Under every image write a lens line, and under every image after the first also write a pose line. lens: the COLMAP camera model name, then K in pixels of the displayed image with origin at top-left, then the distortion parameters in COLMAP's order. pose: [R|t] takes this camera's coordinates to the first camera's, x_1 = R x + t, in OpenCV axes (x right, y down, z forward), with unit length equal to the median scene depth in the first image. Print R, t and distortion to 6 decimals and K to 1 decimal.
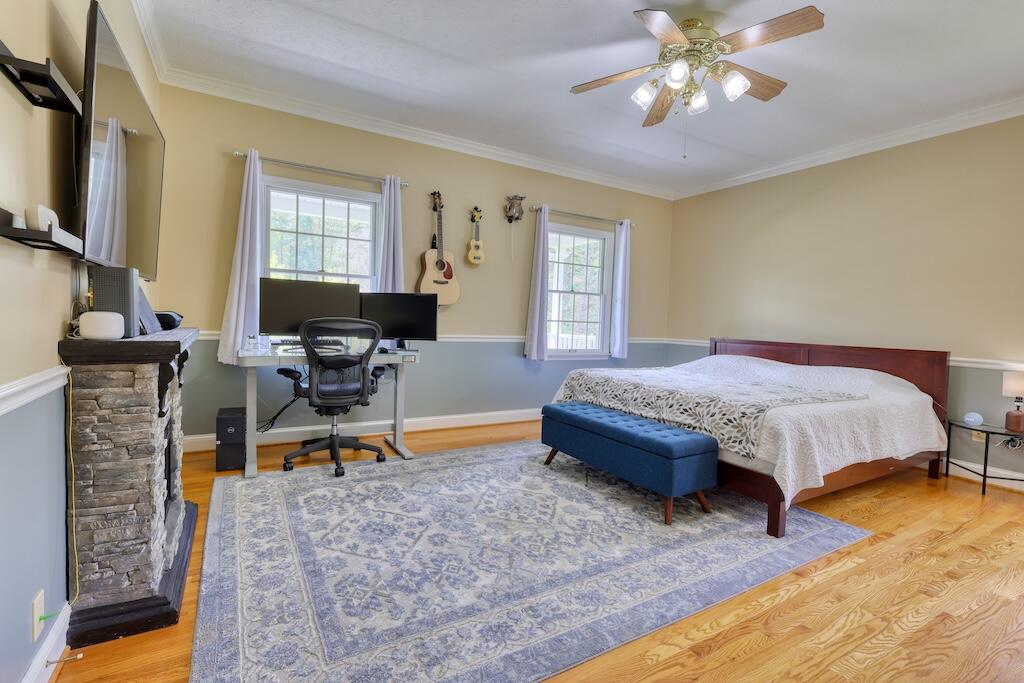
lens RADIAL K [[472.2, 0, 506.4], [0, 472.2, 346.6], [0, 0, 1]] dist [0.001577, 0.000390]
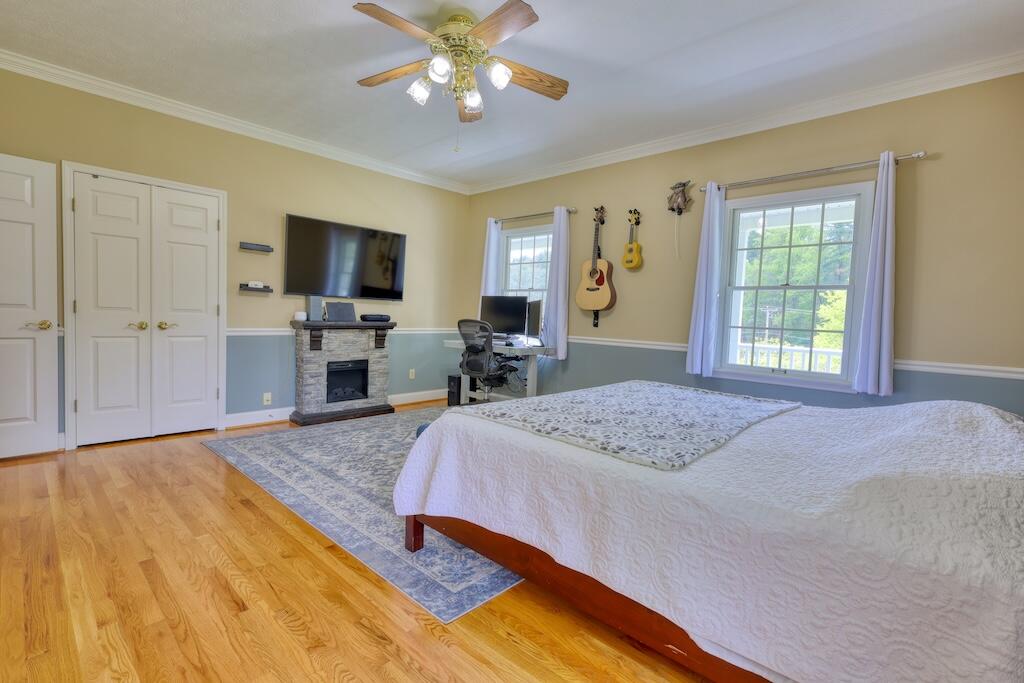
lens RADIAL K [[472.2, 0, 504.2], [0, 472.2, 336.1], [0, 0, 1]] dist [0.001577, 0.000390]
pose [[0.265125, 0.013076, -0.964125, 1.475501], [-0.087646, 0.996095, -0.010593, 0.001224], [0.960222, 0.087310, 0.265236, 0.908885]]
